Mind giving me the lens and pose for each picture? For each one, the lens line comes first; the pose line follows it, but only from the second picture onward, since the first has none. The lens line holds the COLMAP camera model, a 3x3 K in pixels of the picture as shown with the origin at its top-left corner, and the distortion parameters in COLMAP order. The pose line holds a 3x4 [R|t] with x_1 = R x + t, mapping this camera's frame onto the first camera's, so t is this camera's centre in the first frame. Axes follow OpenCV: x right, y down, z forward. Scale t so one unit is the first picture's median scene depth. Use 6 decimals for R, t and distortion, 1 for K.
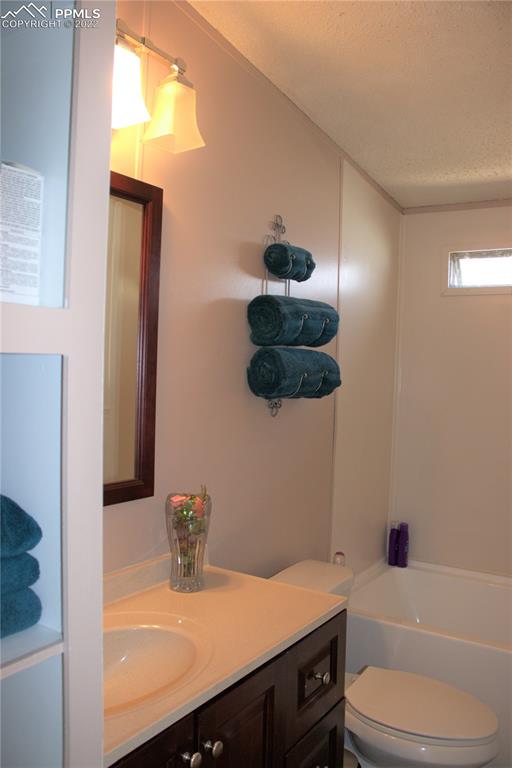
lens RADIAL K [[634.6, 0, 256.0], [0, 634.6, 384.0], [0, 0, 1]] dist [-0.181014, 0.171998]
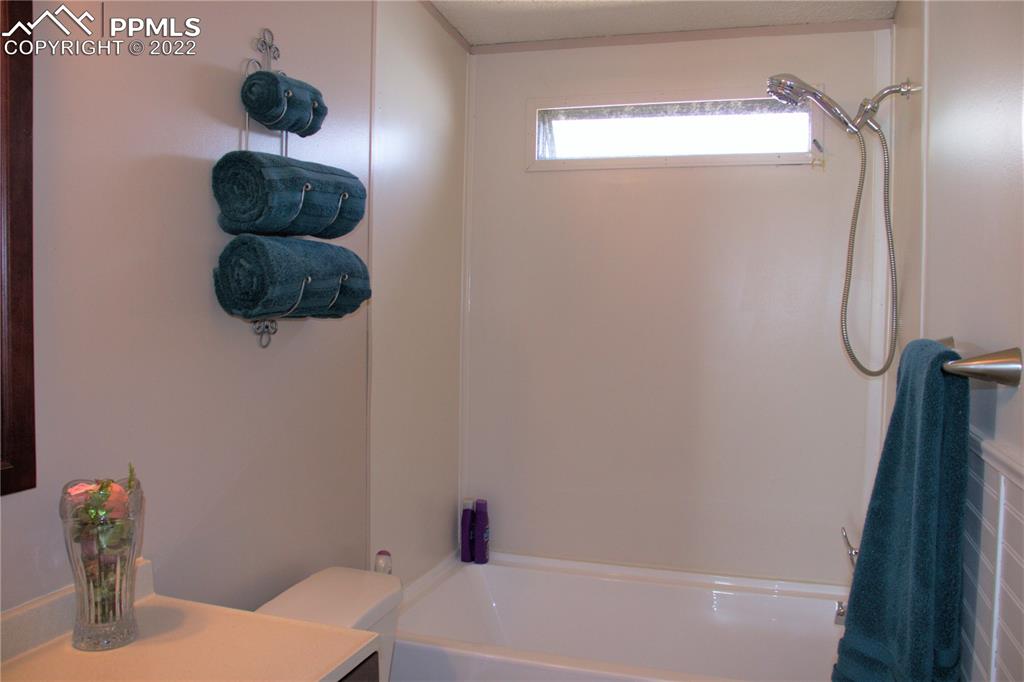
lens RADIAL K [[846.1, 0, 512.0], [0, 846.1, 341.0], [0, 0, 1]] dist [-0.181014, 0.171998]
pose [[0.967070, -0.028642, 0.252893, 0.059088], [0.020600, 0.999196, 0.034392, 0.021836], [-0.253675, -0.028050, 0.966883, 0.138787]]
